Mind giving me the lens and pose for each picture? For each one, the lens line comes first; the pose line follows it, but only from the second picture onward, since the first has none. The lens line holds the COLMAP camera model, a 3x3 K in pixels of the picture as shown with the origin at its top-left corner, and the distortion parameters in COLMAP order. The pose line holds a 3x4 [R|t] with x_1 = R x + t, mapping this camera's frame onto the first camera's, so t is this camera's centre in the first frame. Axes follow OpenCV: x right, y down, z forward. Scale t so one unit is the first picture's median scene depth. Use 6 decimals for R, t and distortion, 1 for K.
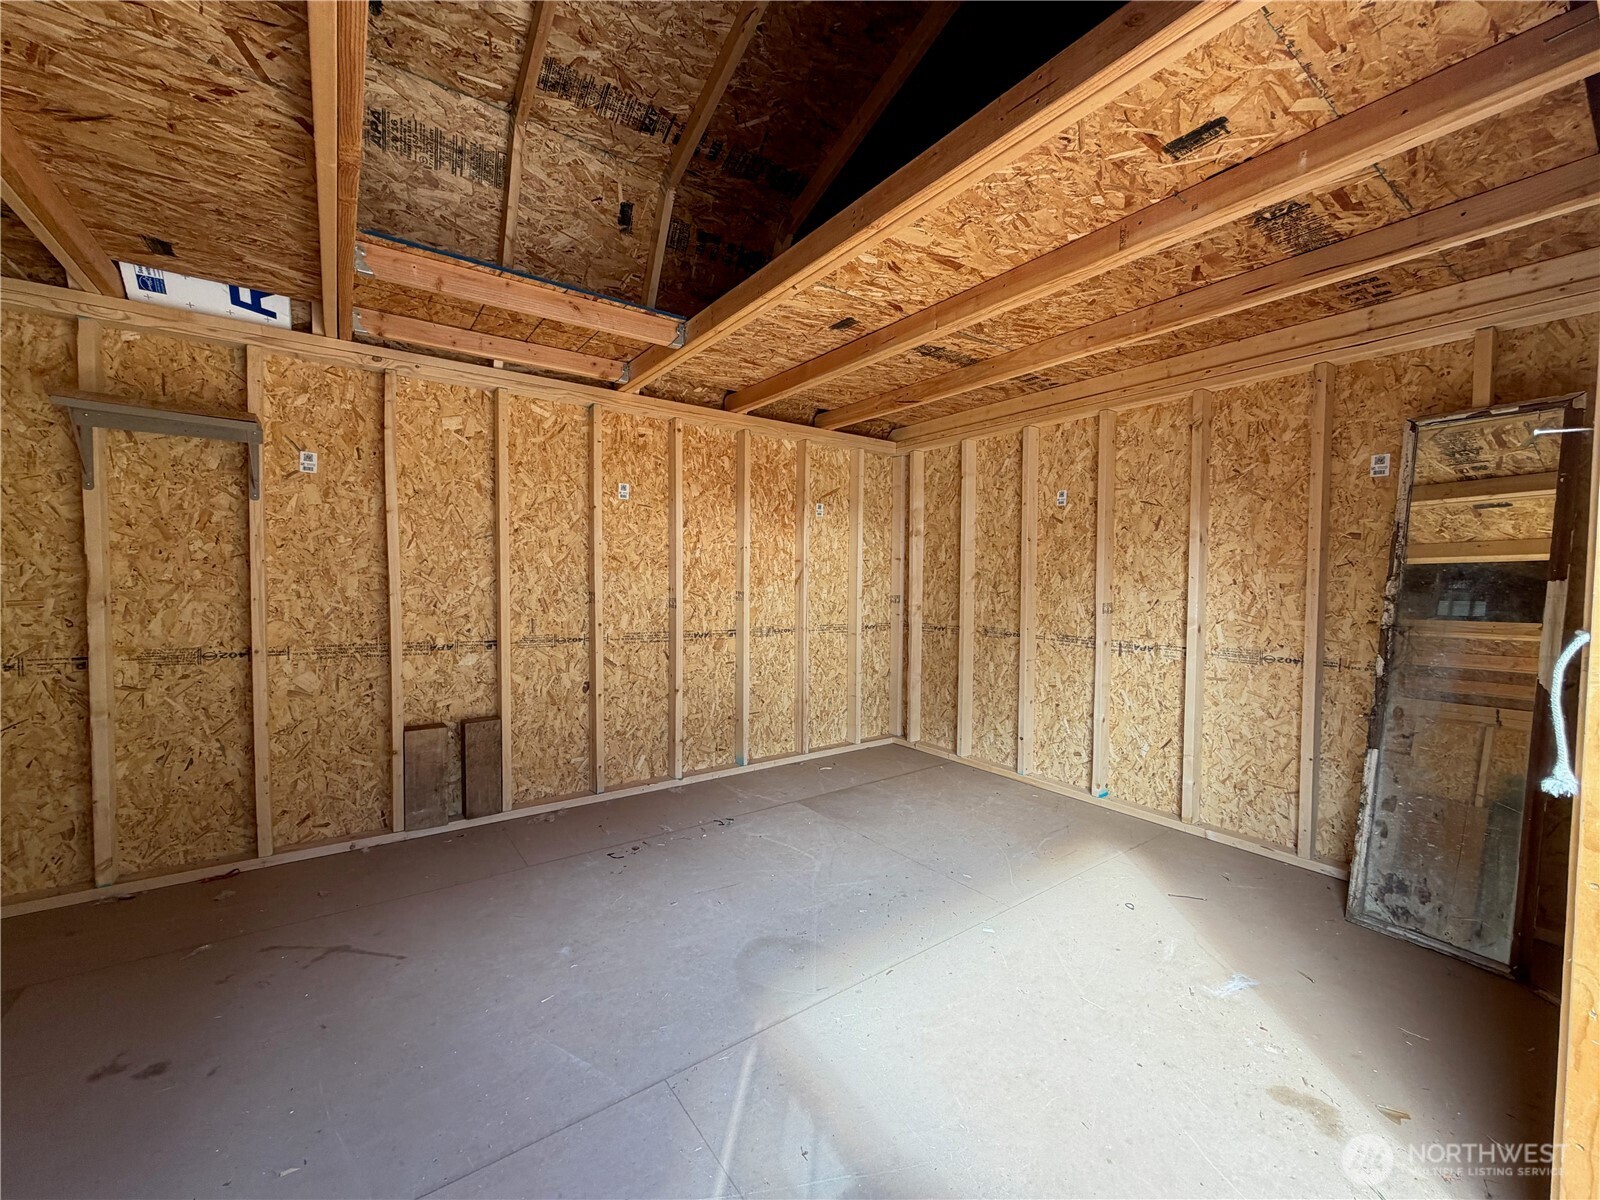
lens RADIAL K [[633.7, 0, 800.5], [0, 633.7, 604.3], [0, 0, 1]] dist [-0.002112, -0.000112]
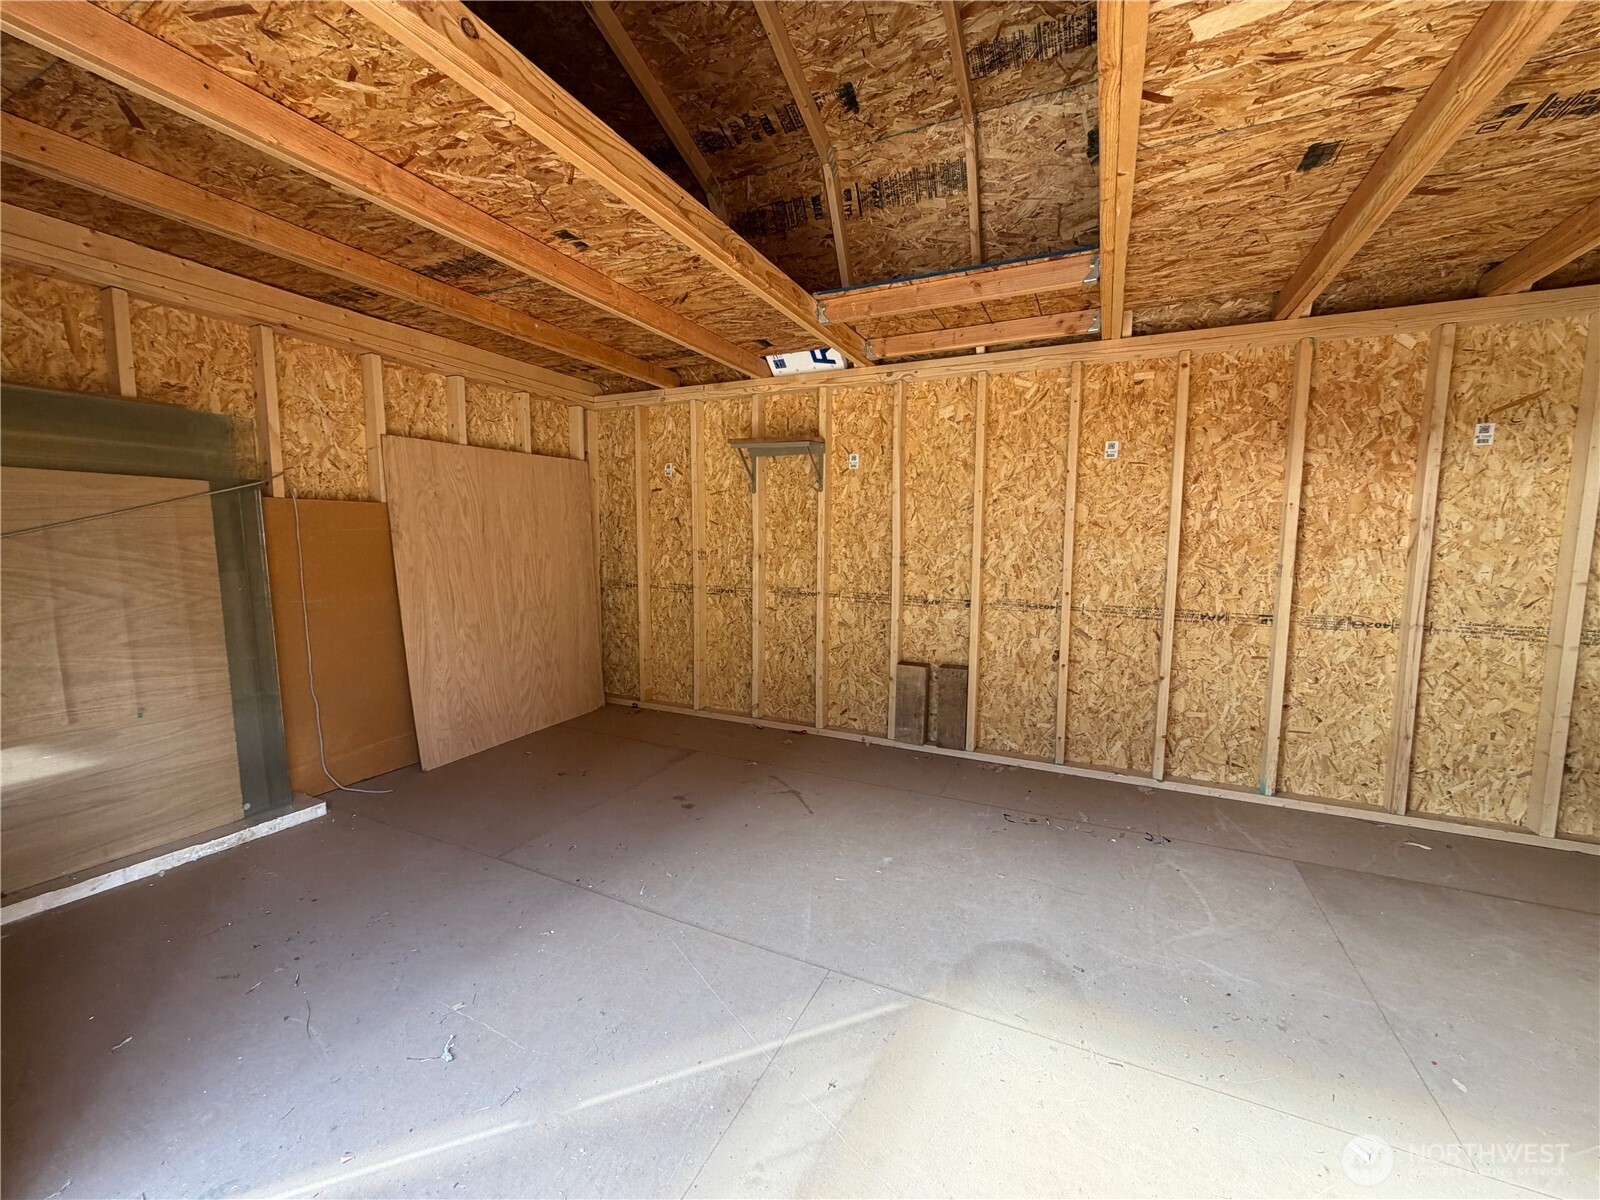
lens RADIAL K [[633.7, 0, 795.7], [0, 633.7, 604.9], [0, 0, 1]] dist [-0.002112, -0.000112]
pose [[0.477667, 0.087085, -0.874214, 0.371885], [-0.039762, 0.996198, 0.077511, -0.010121], [0.877641, -0.002264, 0.479314, 0.191067]]
